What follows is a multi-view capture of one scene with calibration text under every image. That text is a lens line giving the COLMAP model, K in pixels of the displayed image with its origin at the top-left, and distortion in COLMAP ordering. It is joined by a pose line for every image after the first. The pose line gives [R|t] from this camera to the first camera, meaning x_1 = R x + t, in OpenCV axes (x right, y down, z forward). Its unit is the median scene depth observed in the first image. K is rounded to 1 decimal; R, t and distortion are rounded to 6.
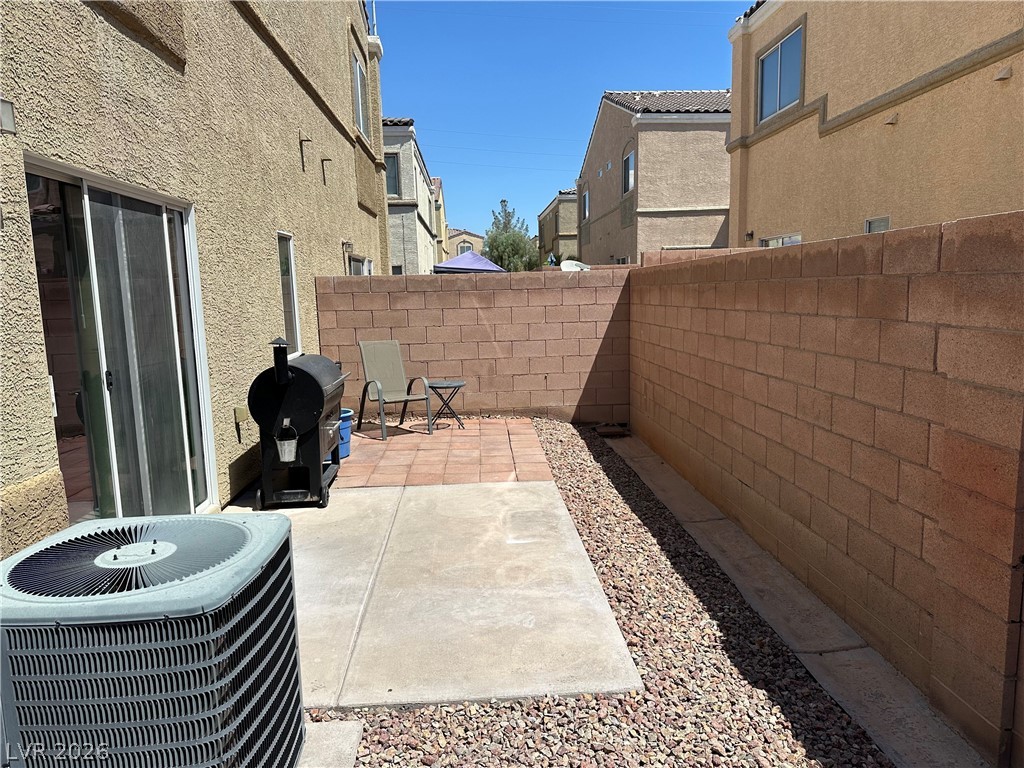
lens RADIAL K [[716.5, 0, 520.1], [0, 716.5, 387.2], [0, 0, 1]] dist [0.082261, -0.096915]
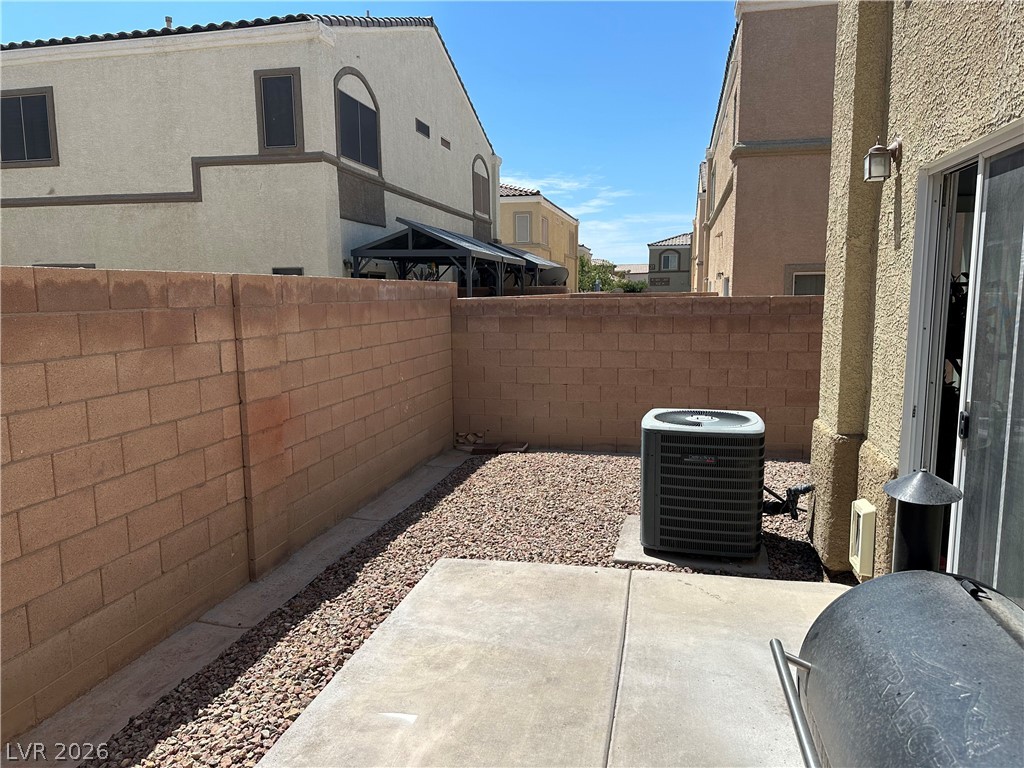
lens RADIAL K [[716.5, 0, 516.2], [0, 716.5, 385.5], [0, 0, 1]] dist [0.082261, -0.096915]
pose [[-0.958963, -0.007421, 0.283435, -0.369251], [0.067790, 0.964663, 0.254618, -0.292575], [-0.275309, 0.263384, -0.924573, 1.949960]]
